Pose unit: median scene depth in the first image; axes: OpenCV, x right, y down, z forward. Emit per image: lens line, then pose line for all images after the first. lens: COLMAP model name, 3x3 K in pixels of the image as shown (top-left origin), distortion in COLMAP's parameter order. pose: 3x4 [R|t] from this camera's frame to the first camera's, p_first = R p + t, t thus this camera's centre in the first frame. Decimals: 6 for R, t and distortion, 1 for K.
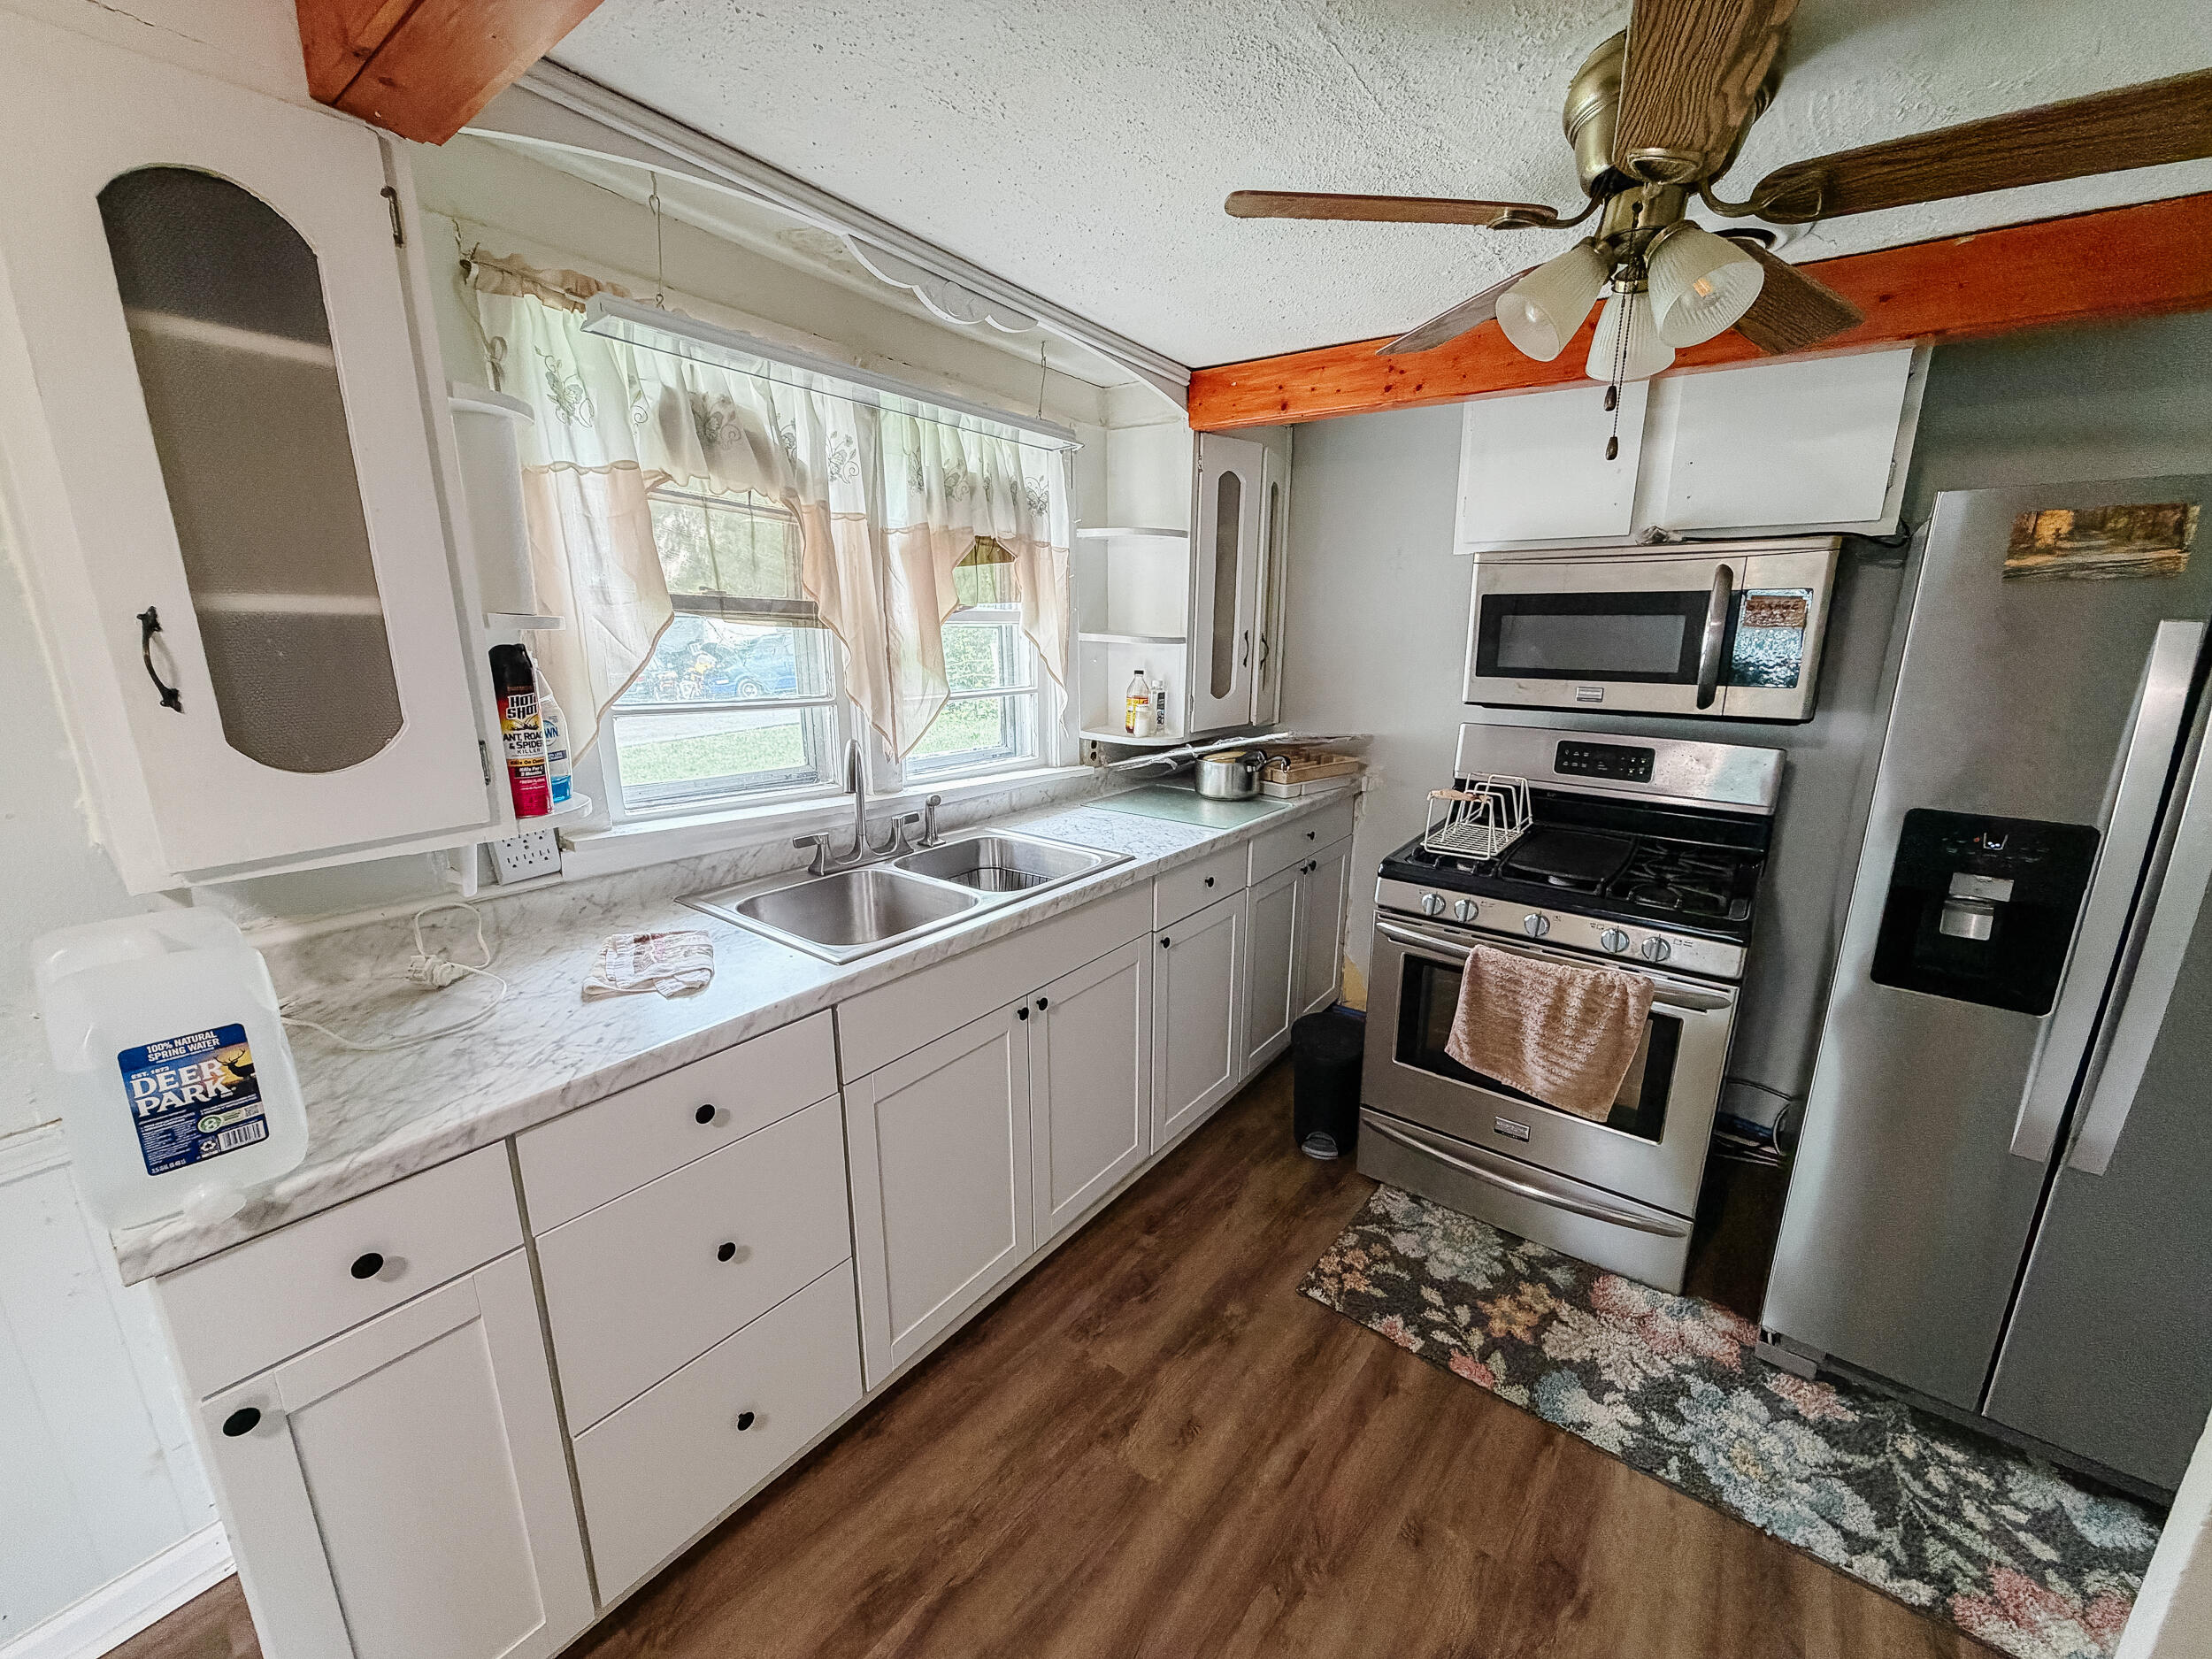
lens RADIAL K [[882.6, 0, 1102.6], [0, 882.6, 832.4], [0, 0, 1]] dist [-0.000617, -0.000396]
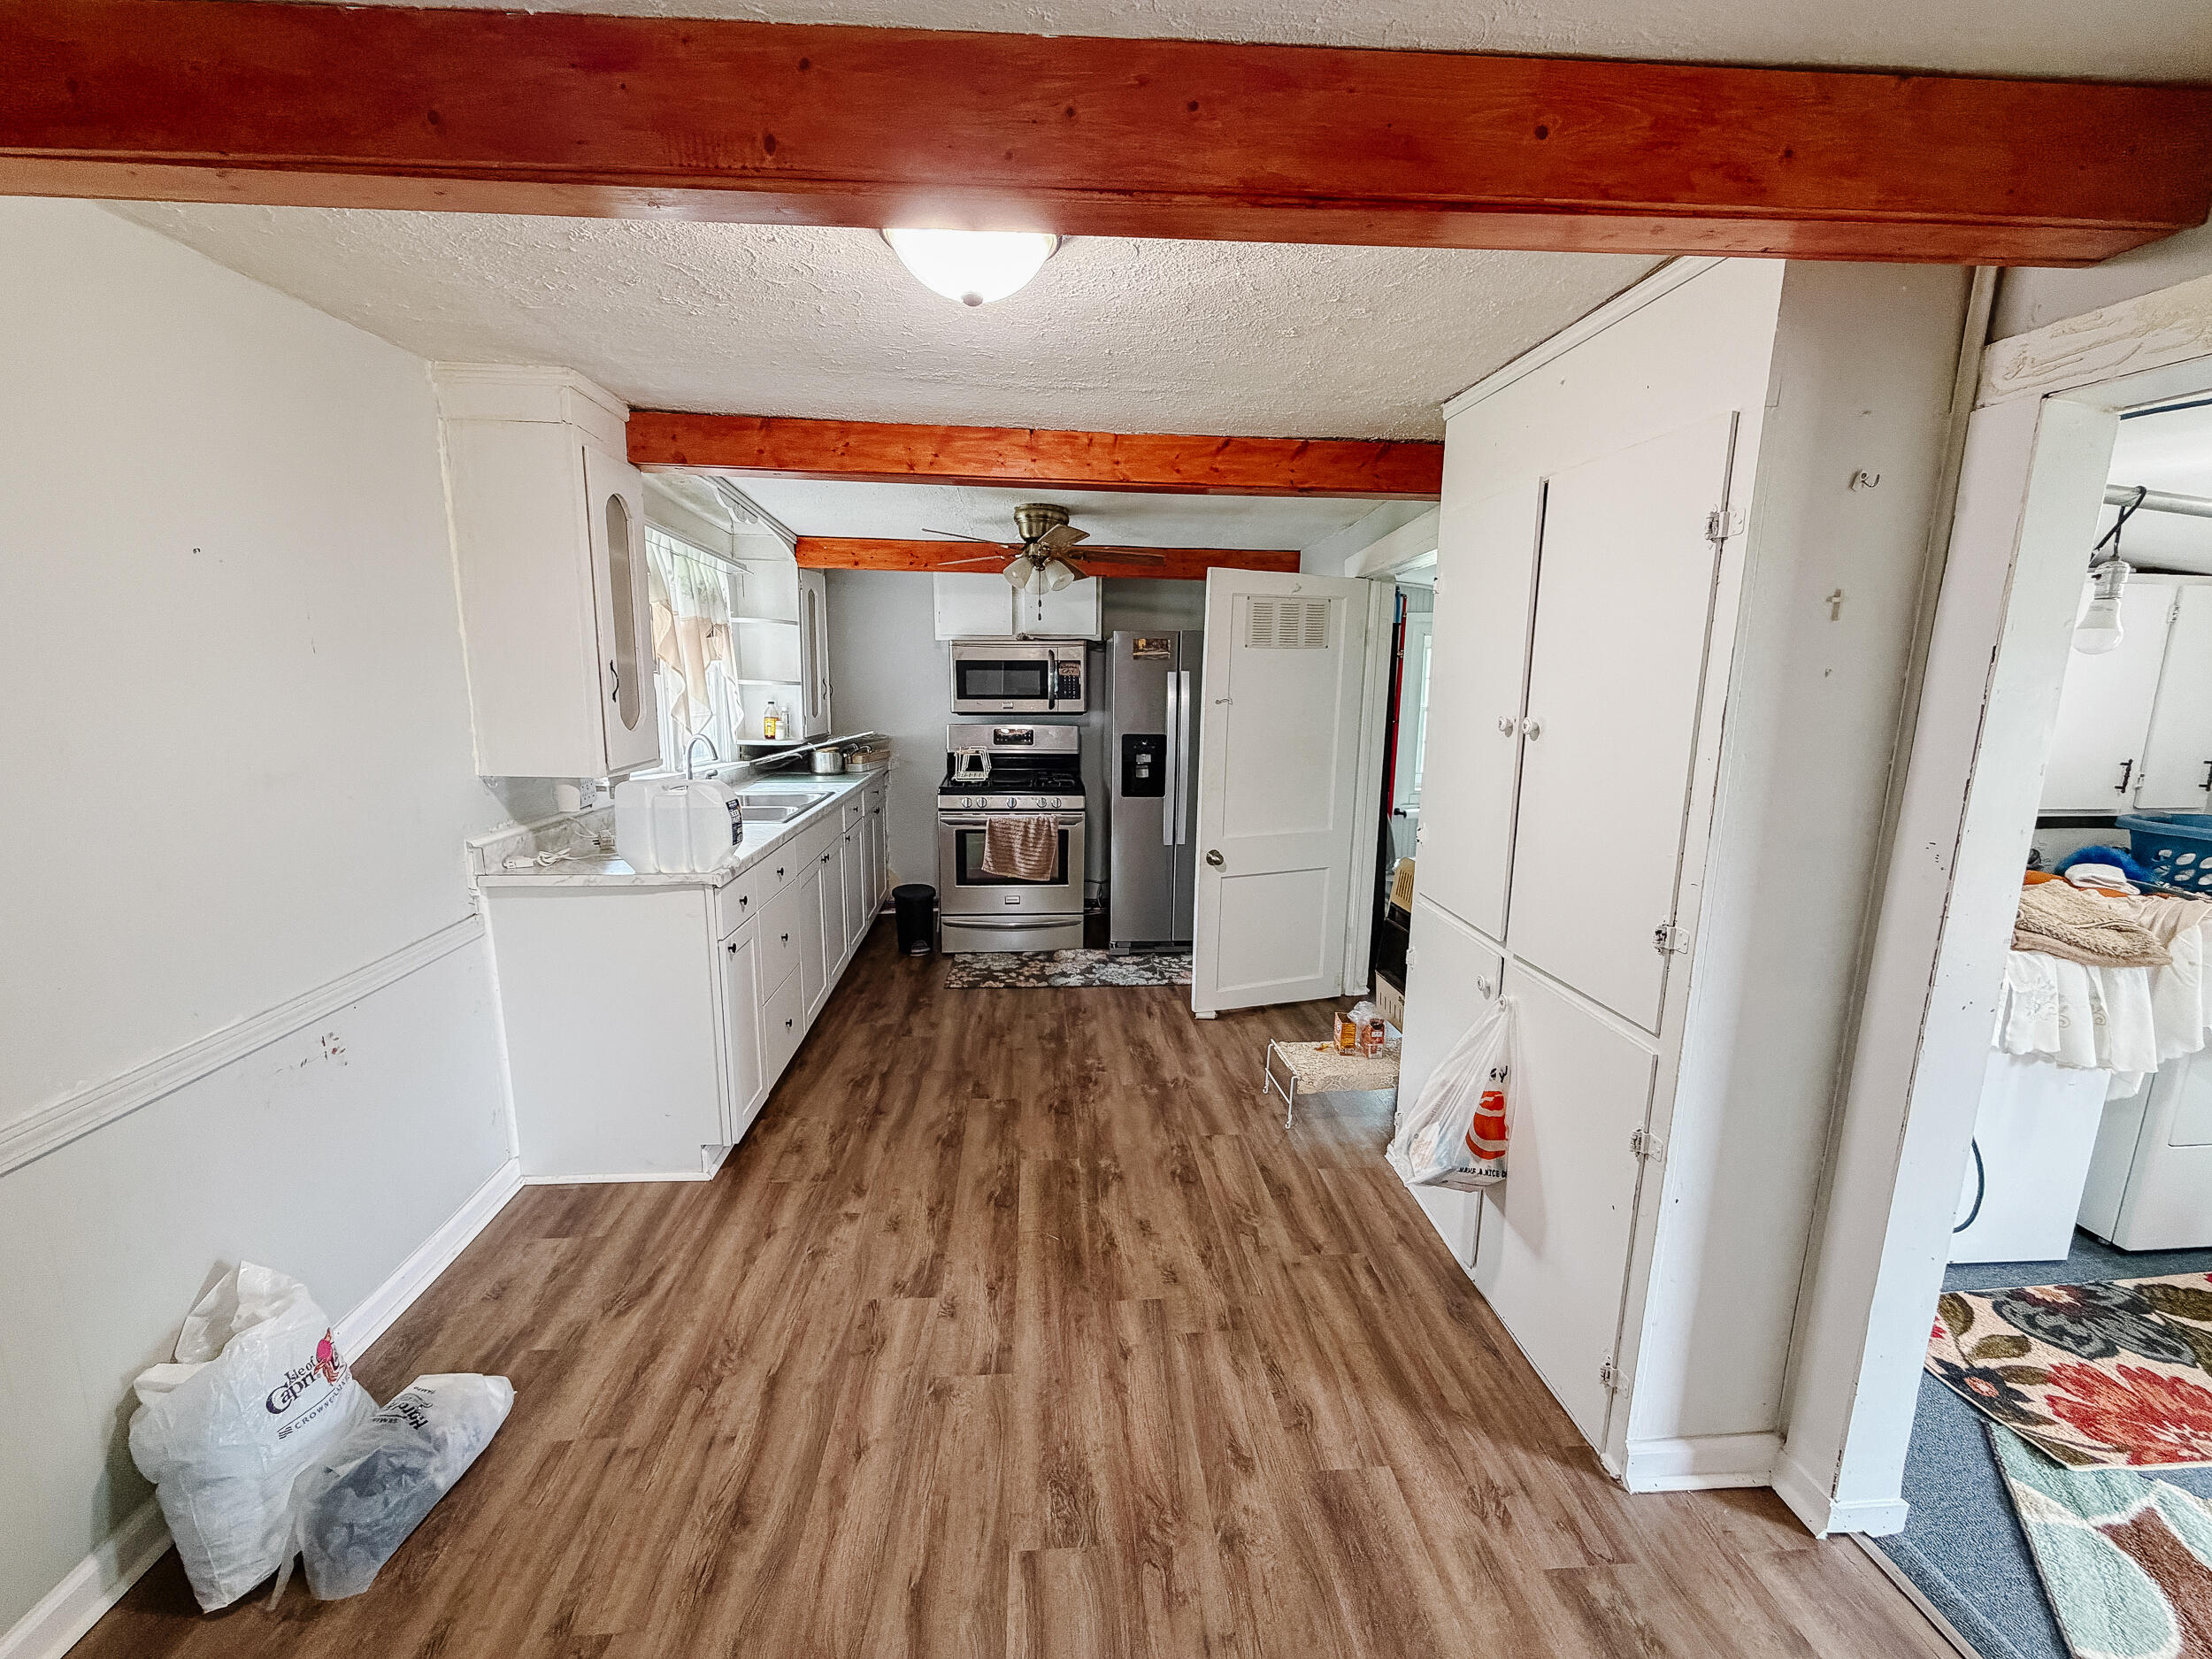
lens RADIAL K [[882.6, 0, 1093.4], [0, 882.6, 825.9], [0, 0, 1]] dist [-0.000617, -0.000396]
pose [[0.742696, -0.110269, 0.660487, -0.899813], [0.154299, 0.987987, -0.008559, 0.222745], [-0.651609, 0.108269, 0.750788, -0.883172]]
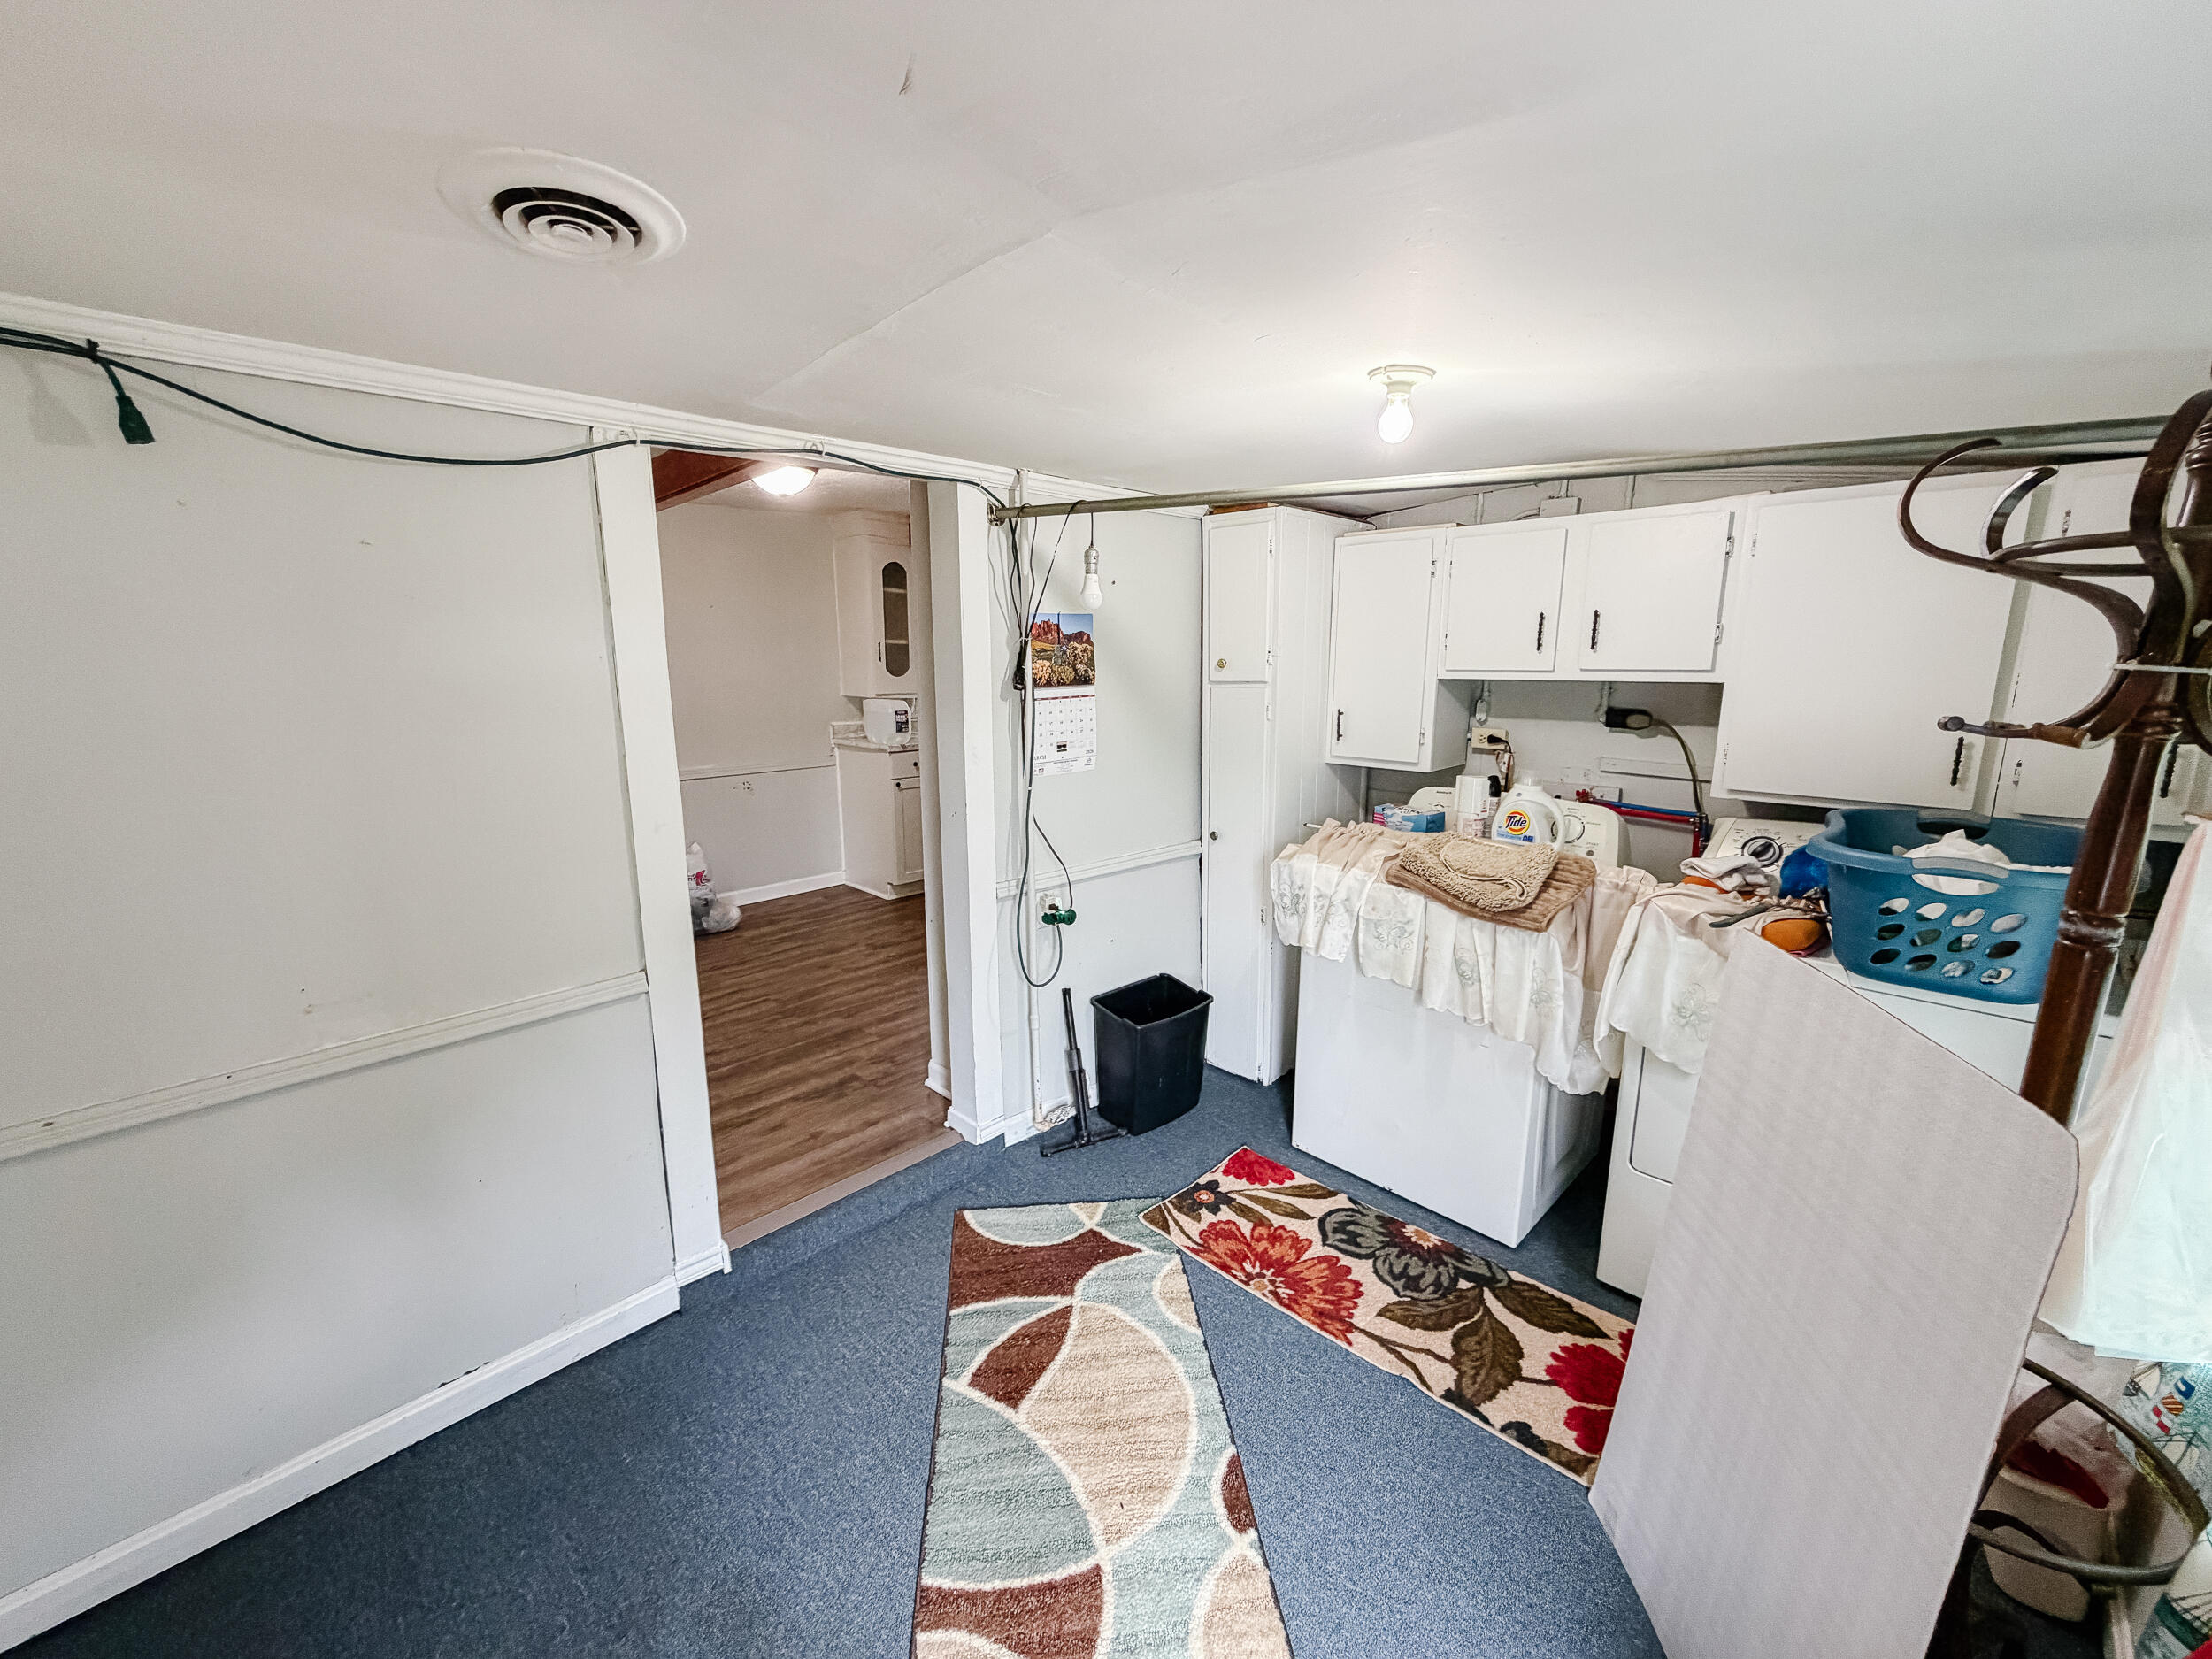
lens RADIAL K [[882.6, 0, 1110.5], [0, 882.6, 827.0], [0, 0, 1]] dist [-0.000617, -0.000396]
pose [[0.992572, 0.022055, -0.119642, 0.492314], [-0.028150, 0.998377, -0.049498, 0.546389], [0.118356, 0.052498, 0.991583, -2.061015]]
